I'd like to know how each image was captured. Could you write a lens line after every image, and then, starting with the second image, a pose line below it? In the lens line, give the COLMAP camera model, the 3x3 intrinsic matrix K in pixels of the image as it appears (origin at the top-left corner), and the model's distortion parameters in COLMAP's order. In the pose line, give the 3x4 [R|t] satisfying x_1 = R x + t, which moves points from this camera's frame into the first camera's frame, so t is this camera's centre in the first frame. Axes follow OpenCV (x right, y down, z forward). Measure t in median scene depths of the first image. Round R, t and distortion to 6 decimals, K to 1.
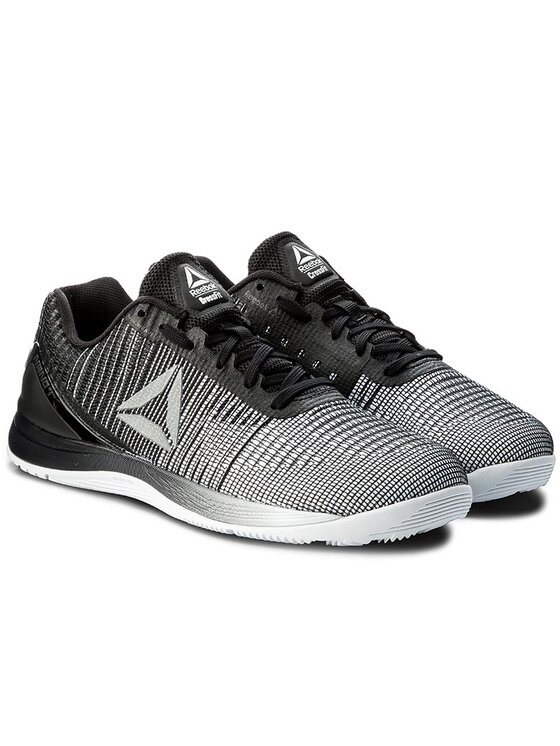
lens RADIAL K [[3115.3, 0, 280.6], [0, 3115.3, 373.8], [0, 0, 1]] dist [0.009346, 0.000000]
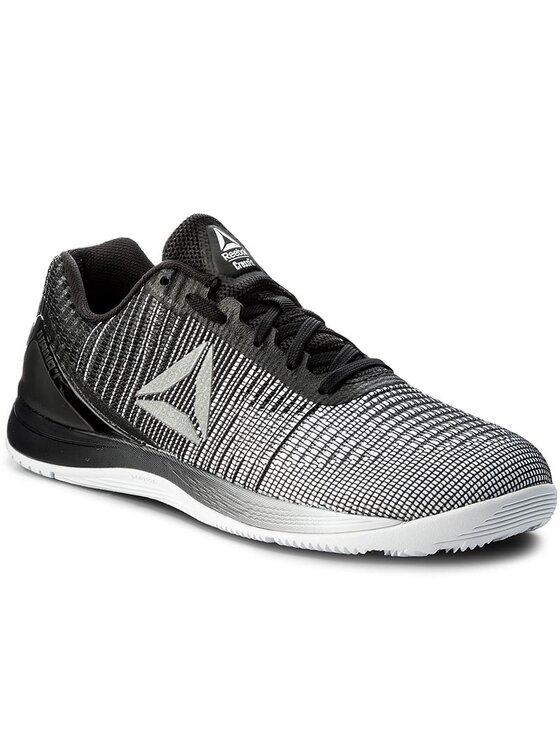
lens RADIAL K [[3115.3, 0, 279.5], [0, 3115.3, 372.5], [0, 0, 1]] dist [0.009346, 0.000000]
pose [[0.999998, -0.001347, -0.001546, -0.012315], [0.001348, 0.999999, 0.000460, 0.005069], [0.001545, -0.000462, 0.999999, 0.157366]]
